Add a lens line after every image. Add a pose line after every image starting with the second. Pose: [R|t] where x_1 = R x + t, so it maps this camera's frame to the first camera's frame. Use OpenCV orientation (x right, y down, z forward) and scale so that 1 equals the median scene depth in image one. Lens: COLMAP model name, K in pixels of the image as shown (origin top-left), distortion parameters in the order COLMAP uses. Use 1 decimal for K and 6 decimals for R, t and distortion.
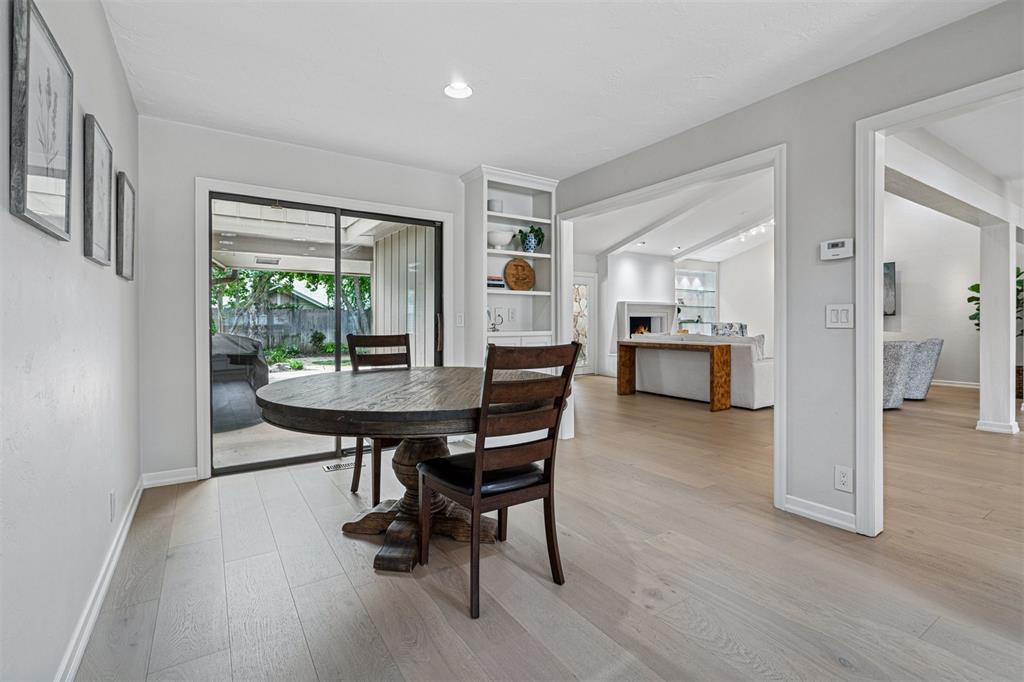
lens RADIAL K [[468.2, 0, 510.2], [0, 468.2, 328.6], [0, 0, 1]] dist [-0.011826, 0.007561]
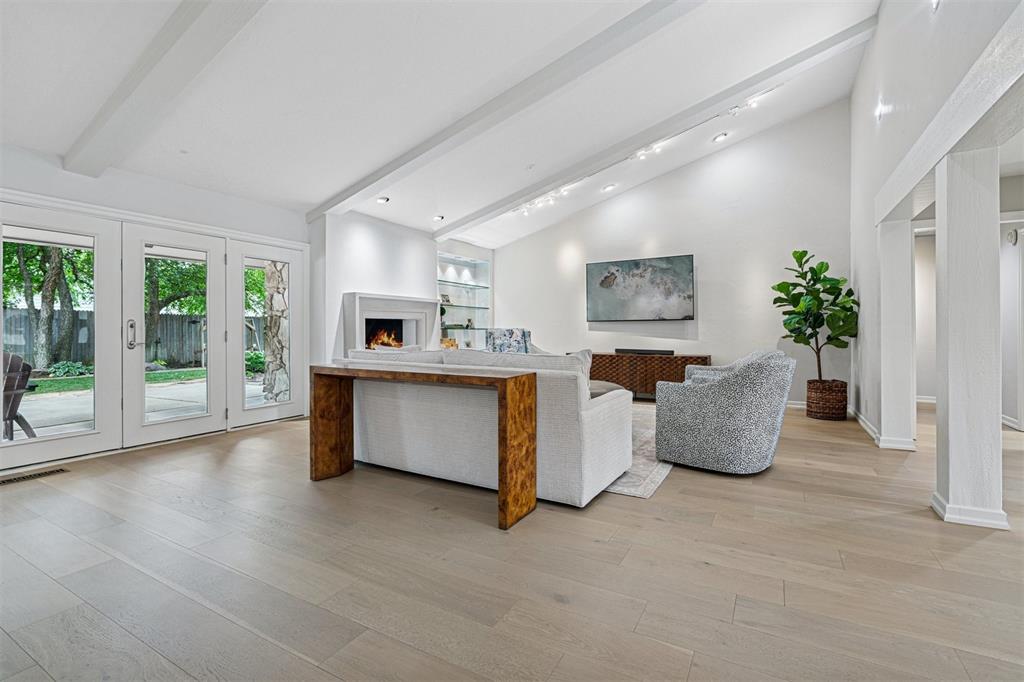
lens RADIAL K [[468.2, 0, 510.2], [0, 468.2, 328.6], [0, 0, 1]] dist [-0.011826, 0.007561]
pose [[0.888819, 0.003182, 0.458247, 0.140642], [0.003795, 0.999891, -0.014302, -0.002180], [-0.458242, 0.014451, 0.888710, 0.359348]]
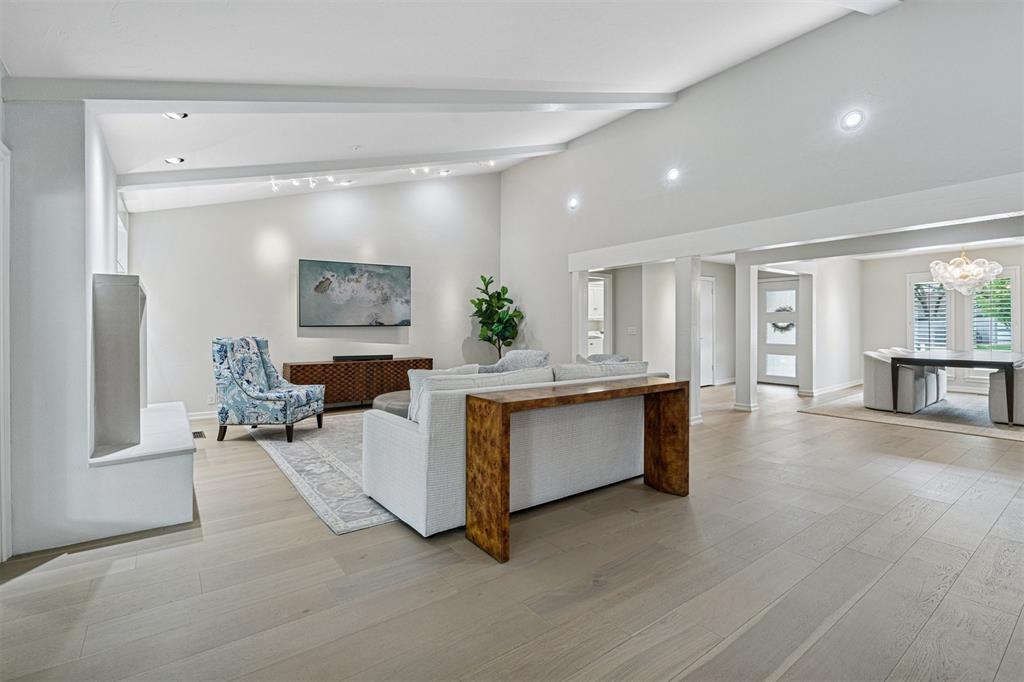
lens RADIAL K [[468.2, 0, 510.2], [0, 468.2, 328.6], [0, 0, 1]] dist [-0.011826, 0.007561]
pose [[-0.059598, -0.001741, 0.998221, -0.074995], [0.013741, 0.999902, 0.002565, -0.019481], [-0.998128, 0.013870, -0.059568, 0.737777]]
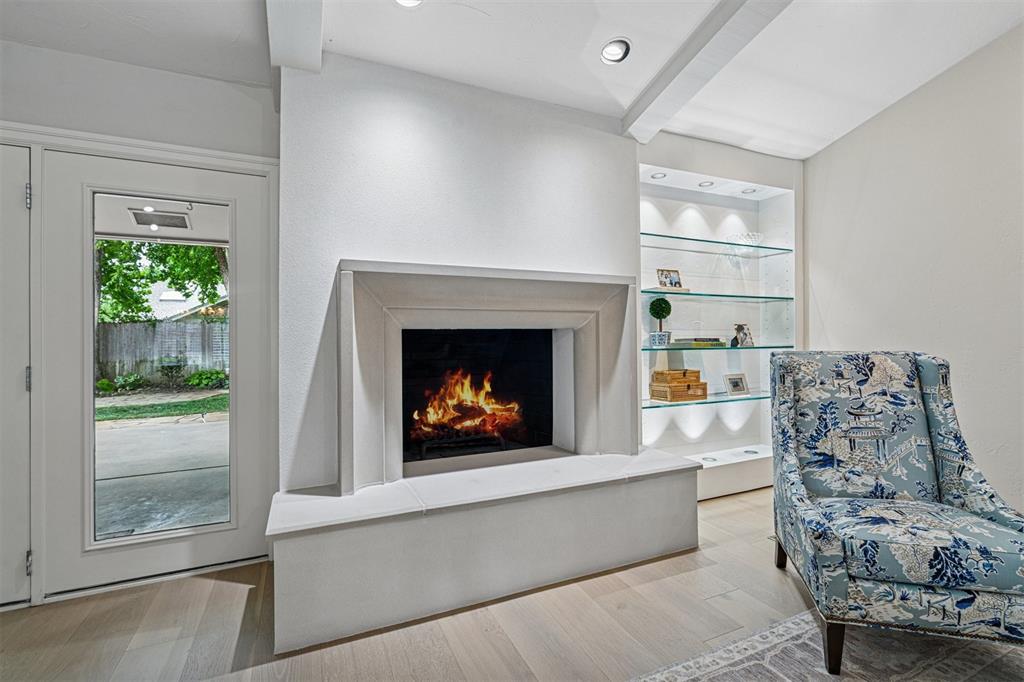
lens RADIAL K [[460.3, 0, 511.3], [0, 460.3, 337.8], [0, 0, 1]] dist [-0.003262, 0.000812]
pose [[0.987772, -0.004056, -0.155851, 0.343434], [0.001935, 0.999903, -0.013758, -0.017060], [0.155892, 0.013288, 0.987685, 0.762822]]
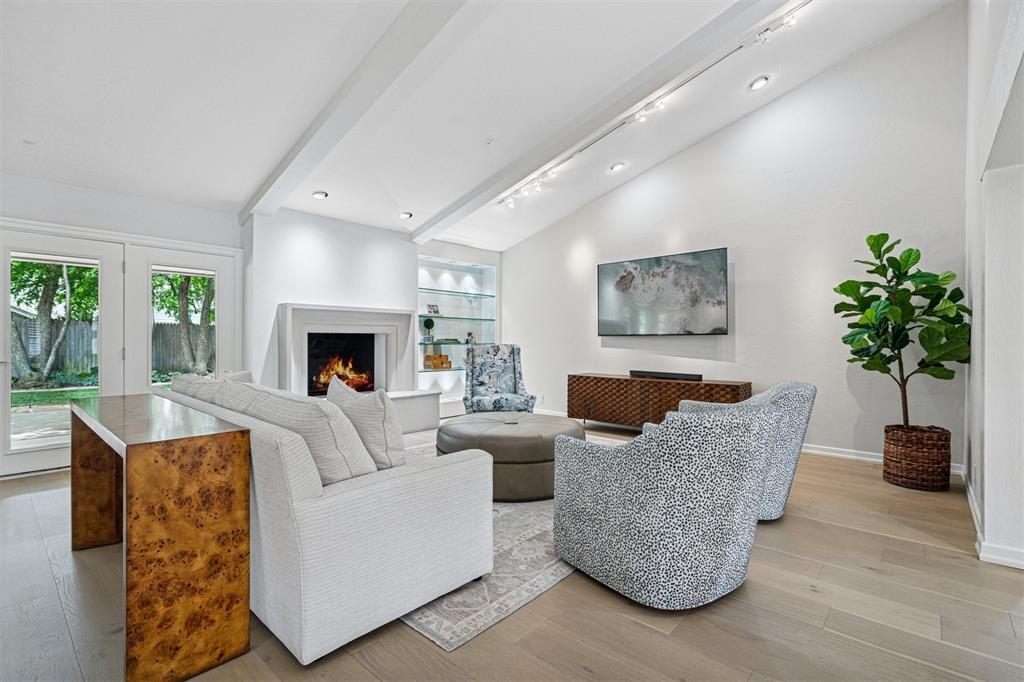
lens RADIAL K [[469.7, 0, 515.9], [0, 469.7, 340.9], [0, 0, 1]] dist [-0.003514, -0.000281]
pose [[0.963453, 0.005830, 0.267815, 0.336810], [-0.003122, 0.999940, -0.010538, -0.010877], [-0.267860, 0.009317, 0.963413, 0.411924]]
